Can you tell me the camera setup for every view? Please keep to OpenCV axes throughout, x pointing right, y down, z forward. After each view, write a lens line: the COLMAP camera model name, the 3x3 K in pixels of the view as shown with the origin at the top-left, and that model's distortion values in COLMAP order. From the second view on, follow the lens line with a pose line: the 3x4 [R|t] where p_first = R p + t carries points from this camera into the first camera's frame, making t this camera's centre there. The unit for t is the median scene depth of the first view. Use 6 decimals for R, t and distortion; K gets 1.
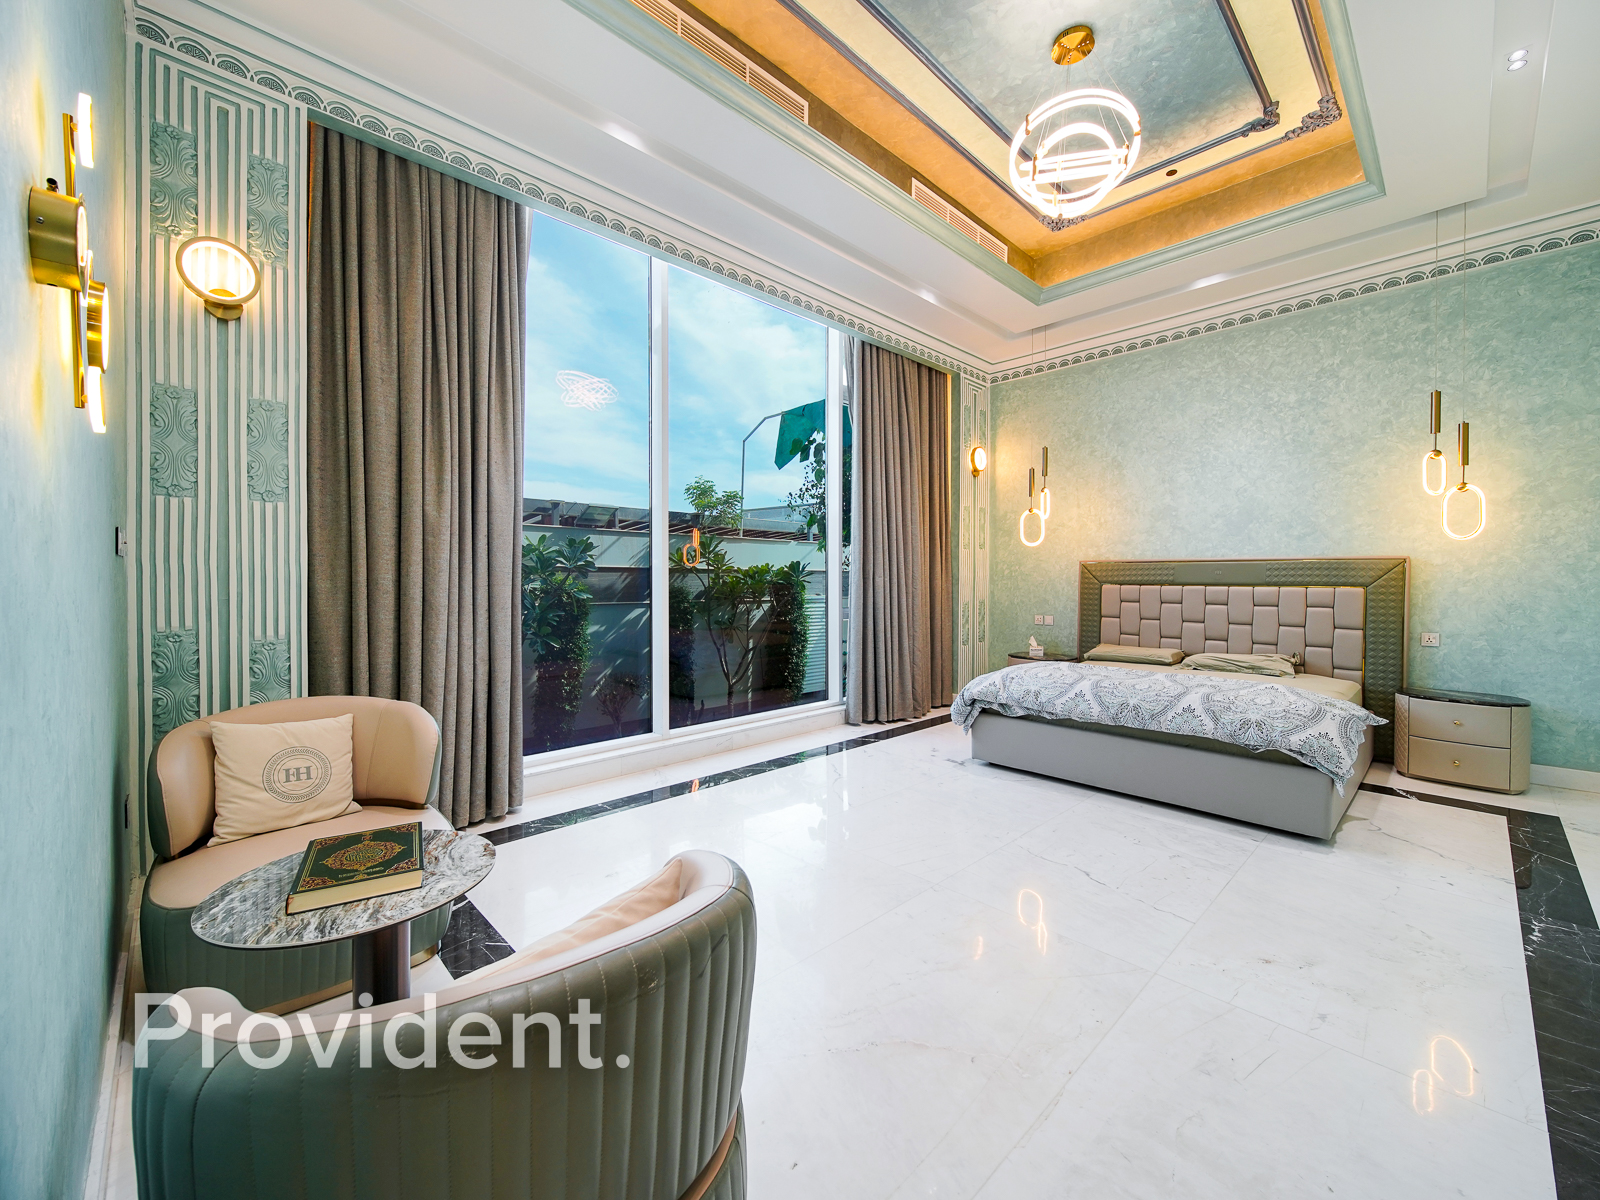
lens RADIAL K [[653.7, 0, 791.2], [0, 653.7, 584.4], [0, 0, 1]] dist [-0.000136, -0.000950]
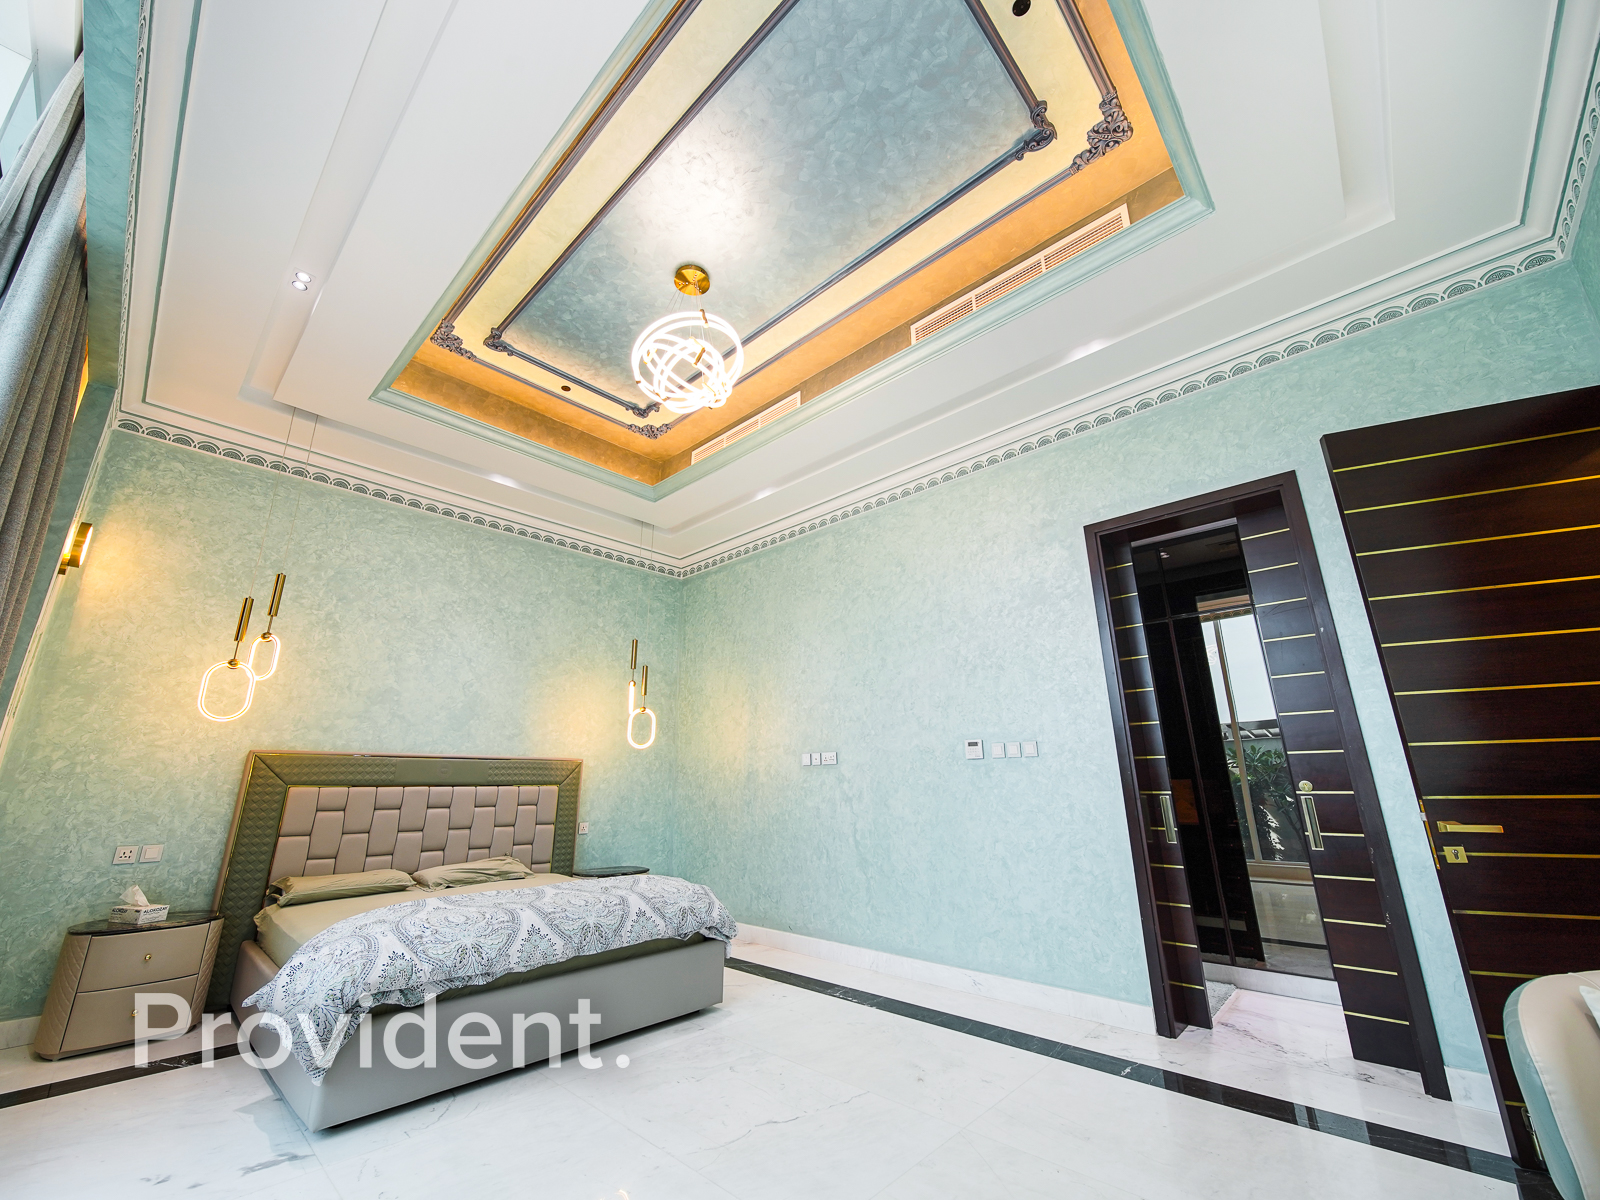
lens RADIAL K [[653.7, 0, 791.2], [0, 653.7, 584.4], [0, 0, 1]] dist [-0.000136, -0.000950]
pose [[-0.077899, 0.291368, 0.953434, -0.349171], [0.019235, 0.956601, -0.290764, 0.007992], [-0.996776, -0.004311, -0.080122, 0.628186]]
